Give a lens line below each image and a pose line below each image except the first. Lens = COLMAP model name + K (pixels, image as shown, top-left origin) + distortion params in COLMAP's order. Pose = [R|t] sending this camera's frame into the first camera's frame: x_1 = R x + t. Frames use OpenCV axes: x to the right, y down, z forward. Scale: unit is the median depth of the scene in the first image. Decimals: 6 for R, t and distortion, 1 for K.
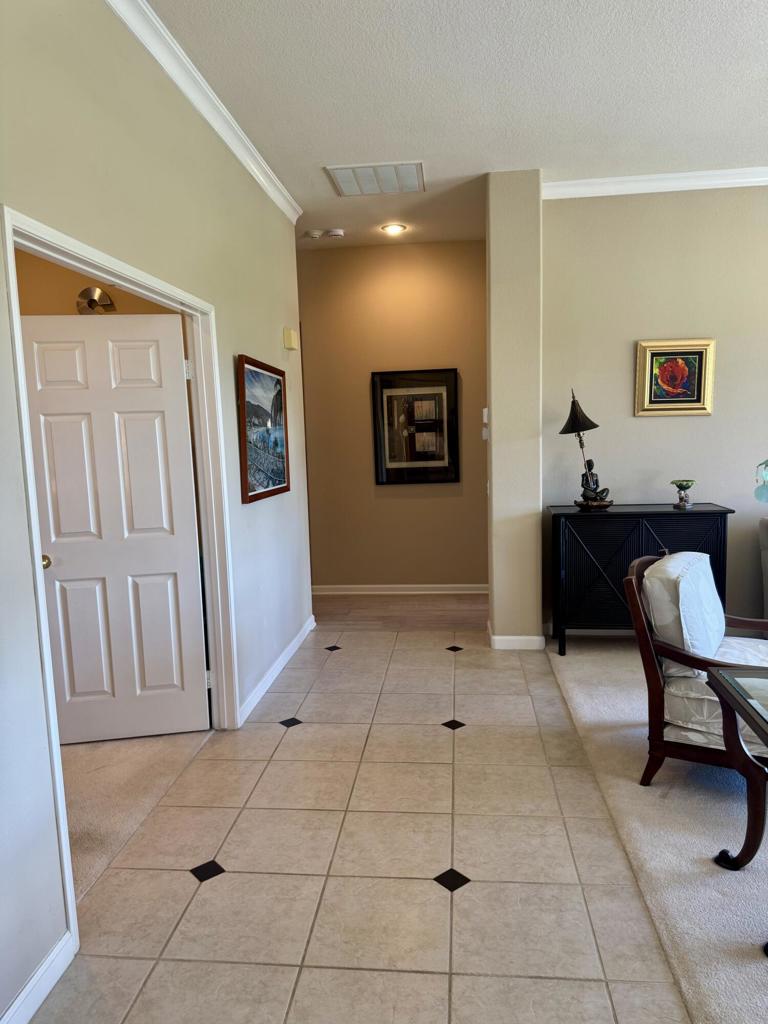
lens RADIAL K [[734.8, 0, 383.3], [0, 734.8, 511.5], [0, 0, 1]] dist [0.081056, -0.063440]
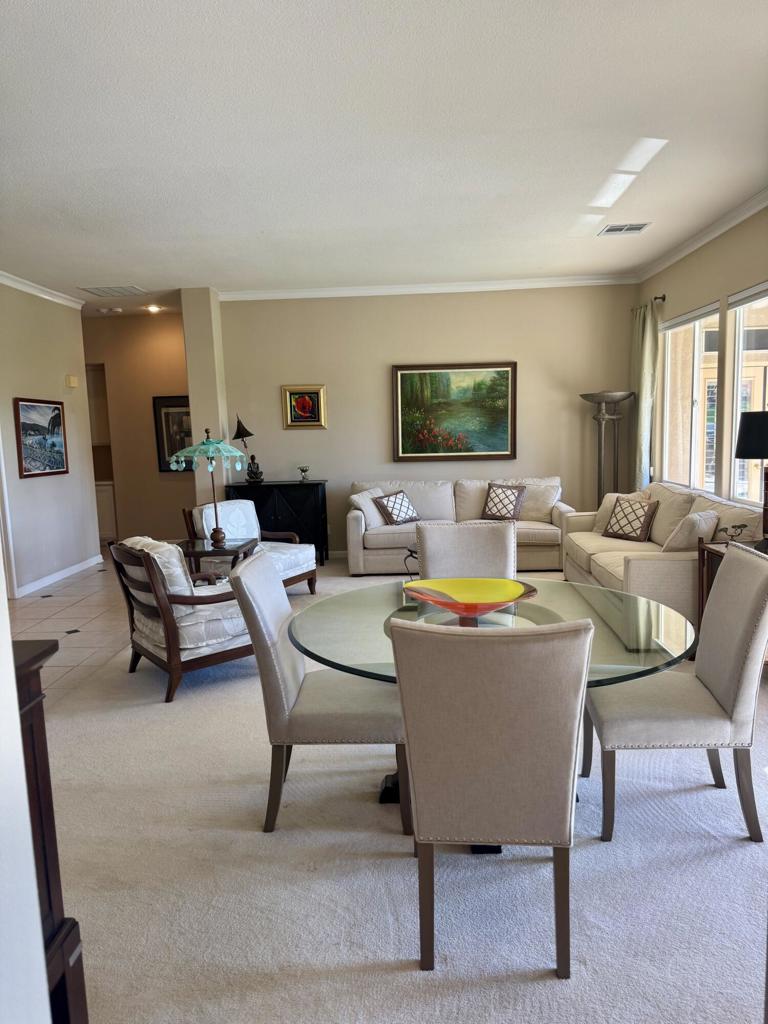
lens RADIAL K [[734.8, 0, 387.5], [0, 734.8, 515.1], [0, 0, 1]] dist [0.081056, -0.063440]
pose [[0.997855, -0.009094, 0.064832, 0.489904], [0.008742, 0.999946, 0.005699, 0.063824], [-0.064881, -0.005120, 0.997880, -0.737804]]
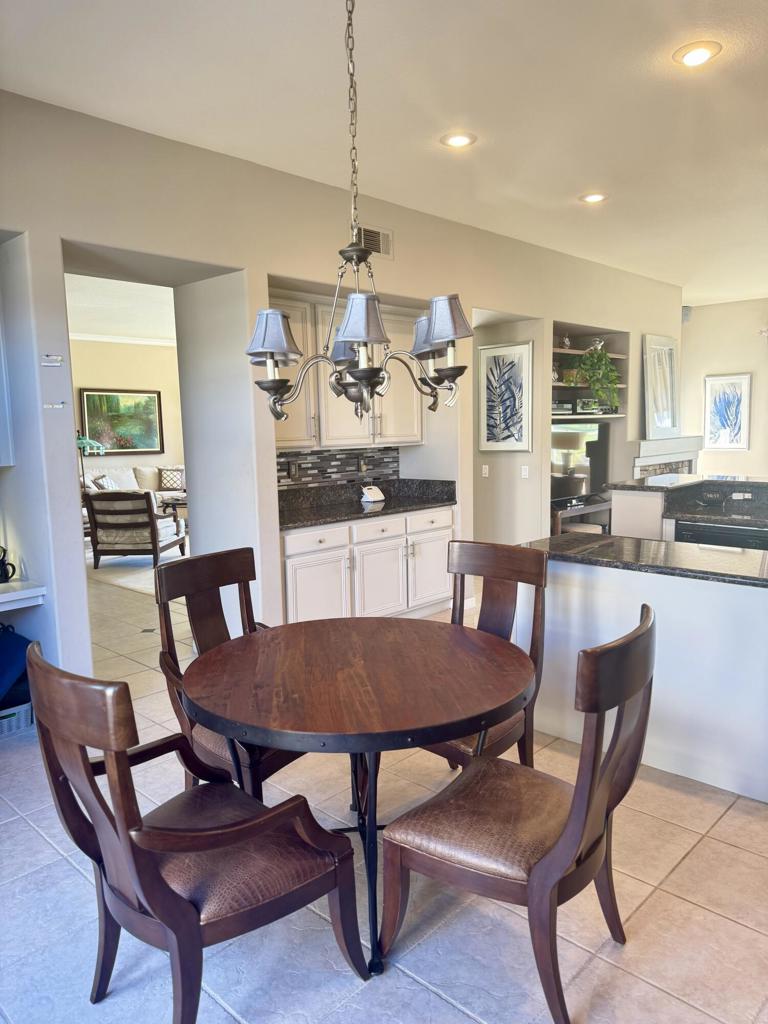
lens RADIAL K [[734.8, 0, 391.1], [0, 734.8, 503.6], [0, 0, 1]] dist [0.081056, -0.063440]
pose [[0.601172, -0.069490, 0.796092, -0.760703], [0.095222, 0.995343, 0.014975, 0.164251], [-0.793426, 0.066803, 0.604990, -1.291615]]
